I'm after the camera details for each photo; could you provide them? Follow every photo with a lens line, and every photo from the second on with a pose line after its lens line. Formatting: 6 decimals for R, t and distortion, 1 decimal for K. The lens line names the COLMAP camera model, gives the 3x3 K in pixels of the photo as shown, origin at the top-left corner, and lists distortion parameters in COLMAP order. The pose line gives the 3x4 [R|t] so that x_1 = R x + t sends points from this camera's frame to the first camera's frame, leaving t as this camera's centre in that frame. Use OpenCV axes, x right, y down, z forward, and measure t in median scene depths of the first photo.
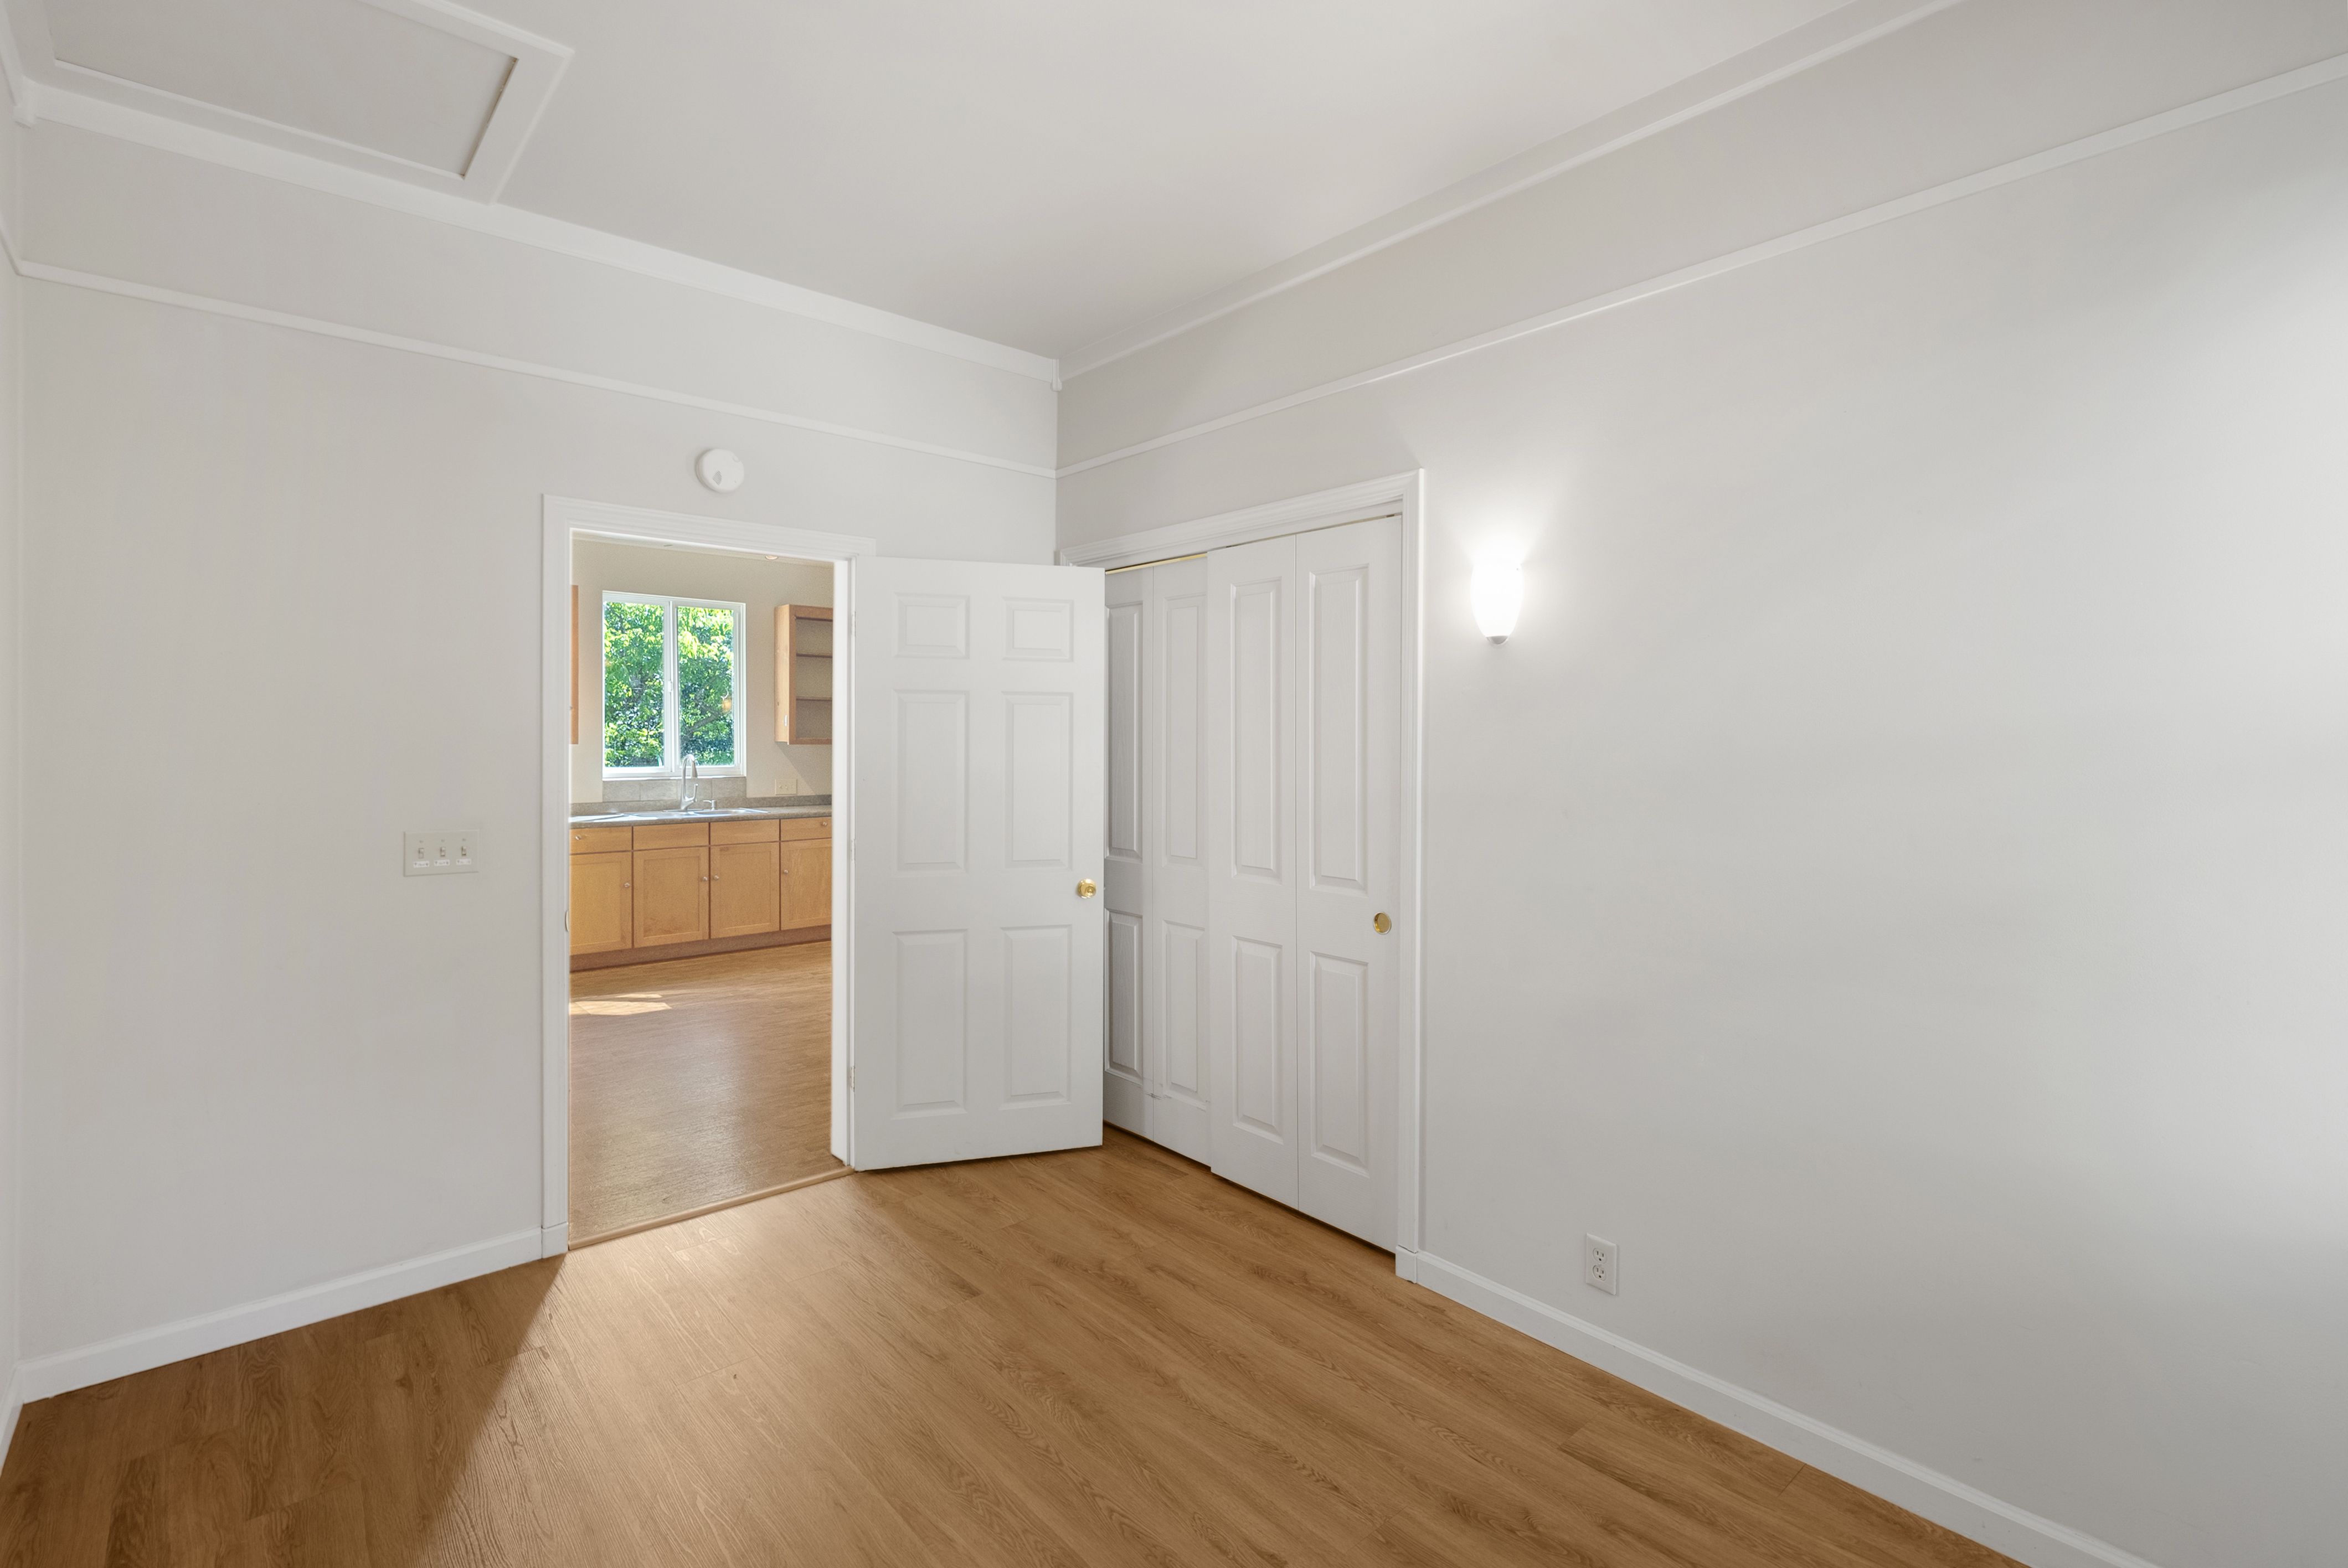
lens RADIAL K [[1085.0, 0, 1178.9], [0, 1085.0, 739.2], [0, 0, 1]] dist [-0.001259, -0.000124]
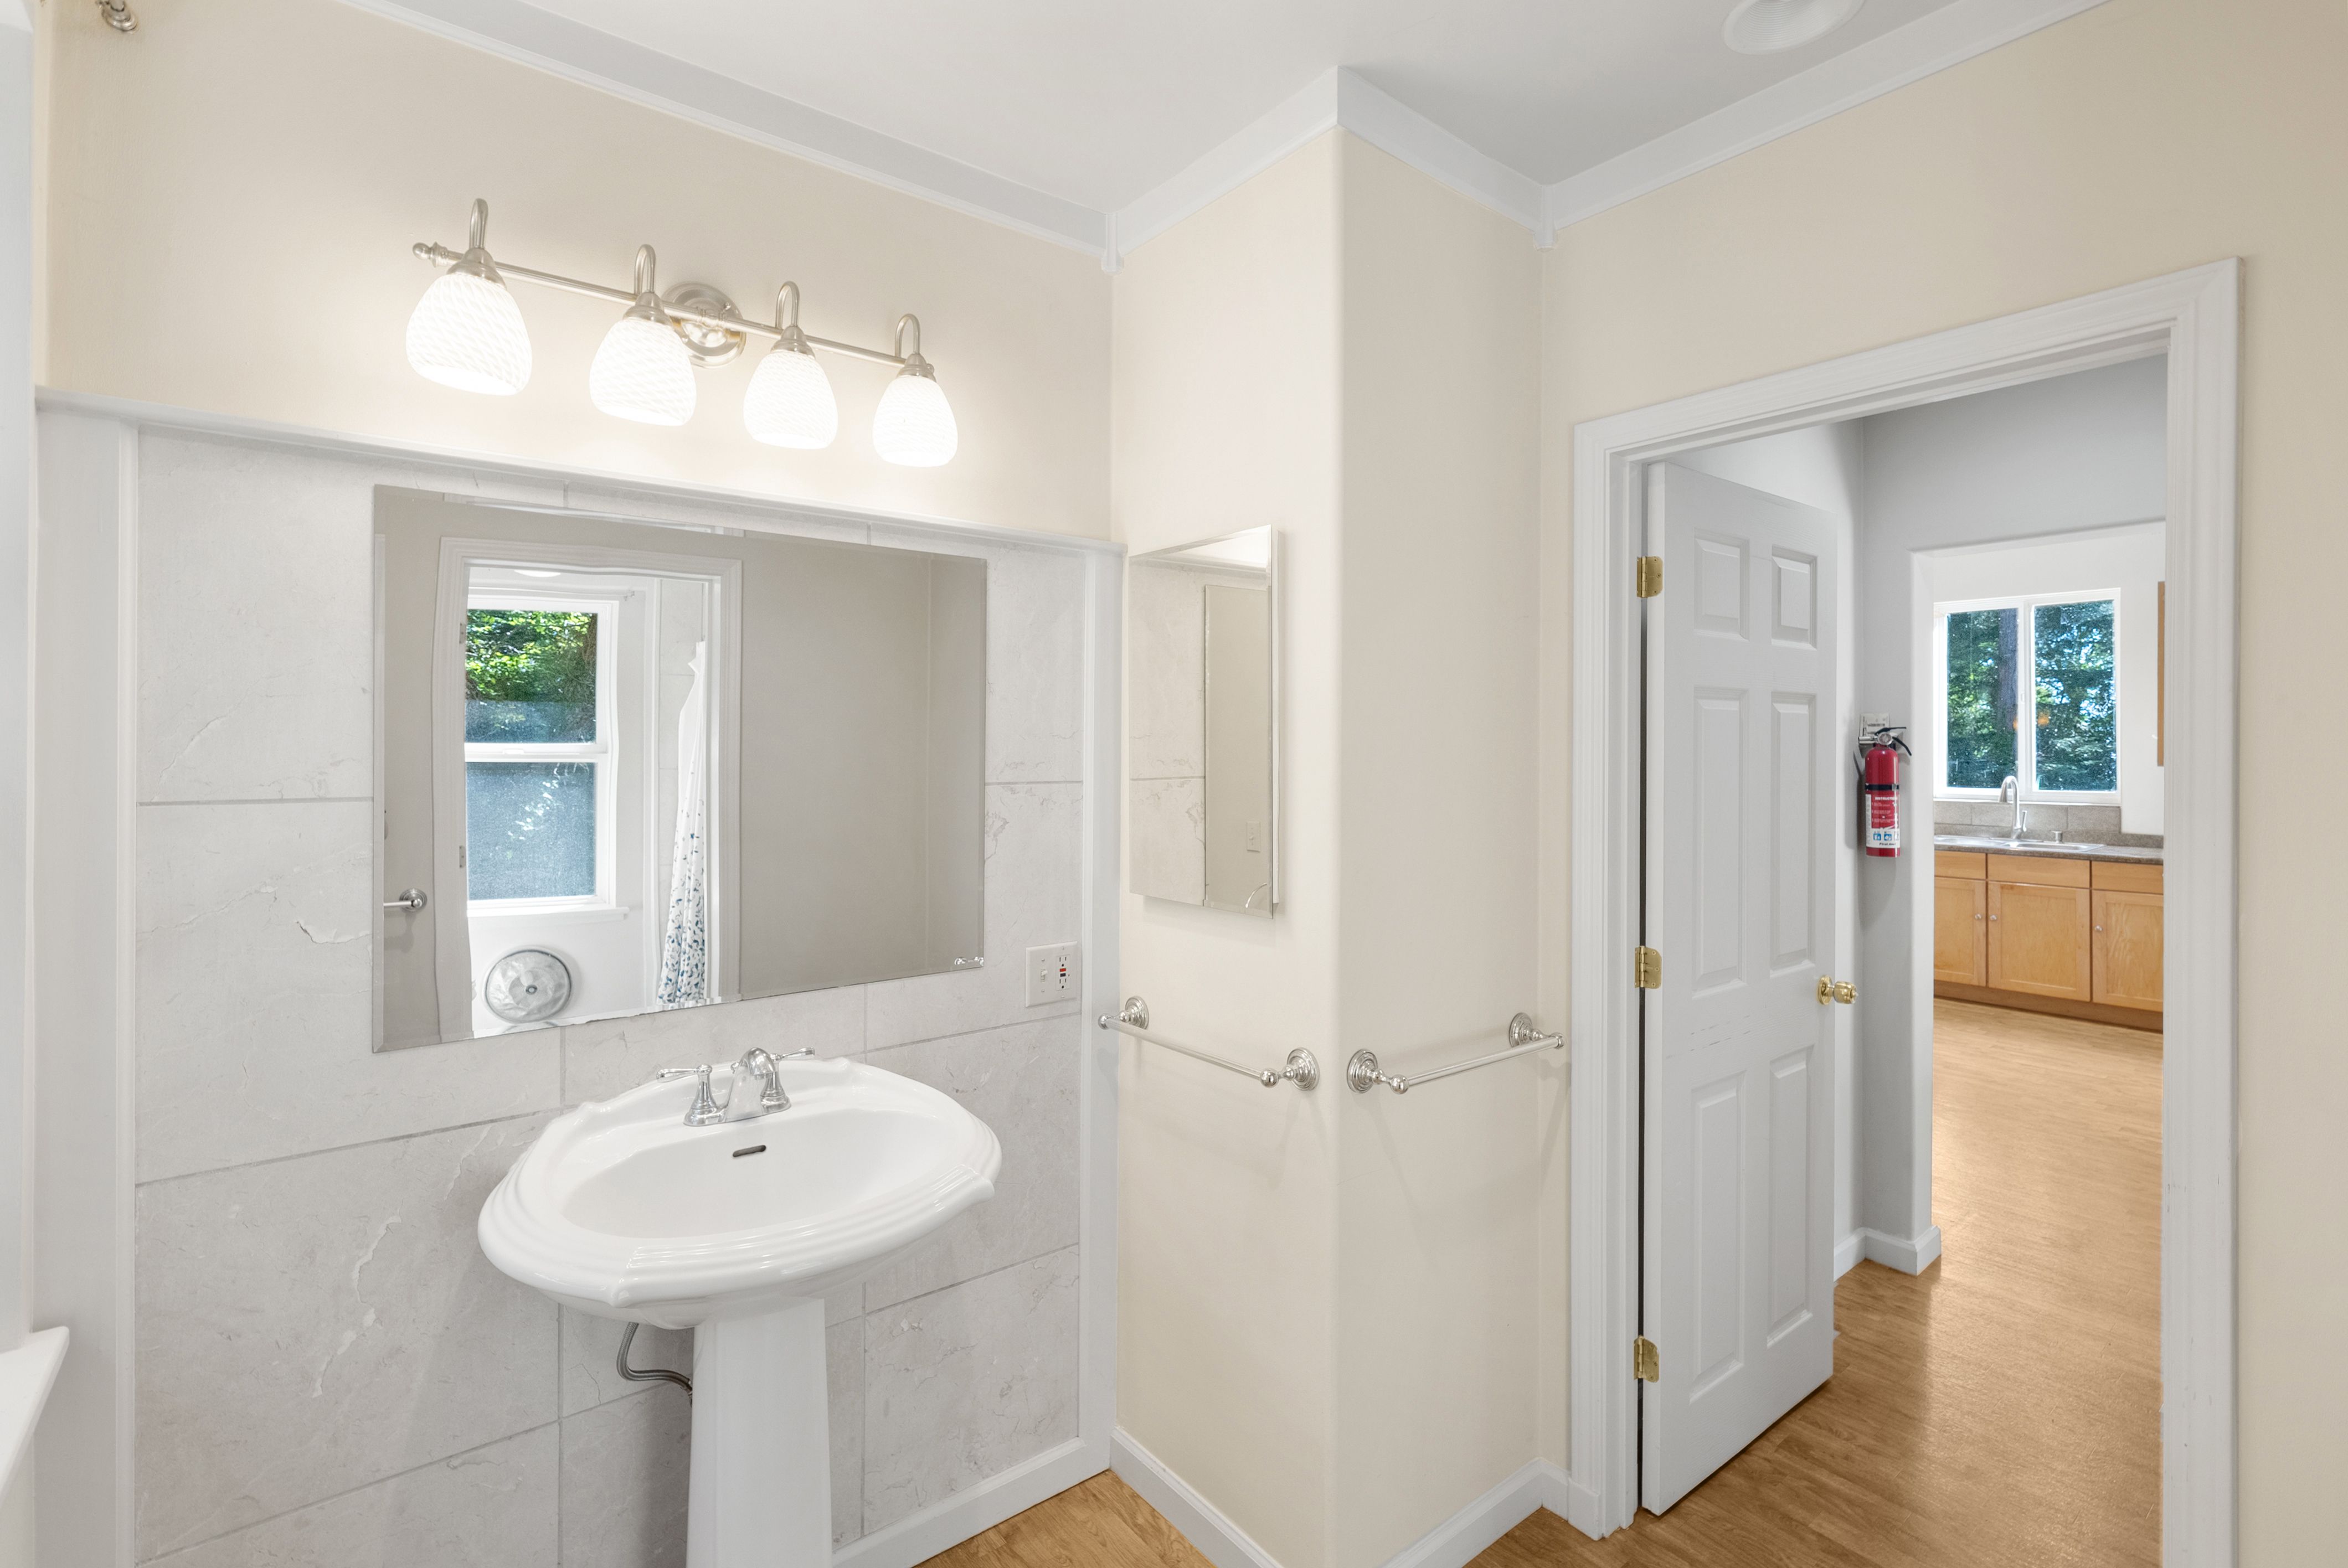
lens RADIAL K [[1085.0, 0, 1178.9], [0, 1085.0, 739.2], [0, 0, 1]] dist [-0.001259, -0.000124]
pose [[-0.053841, -0.006810, -0.998526, 0.452389], [-0.011301, 0.999917, -0.006211, -0.002783], [0.998486, 0.010950, -0.053914, 0.371725]]
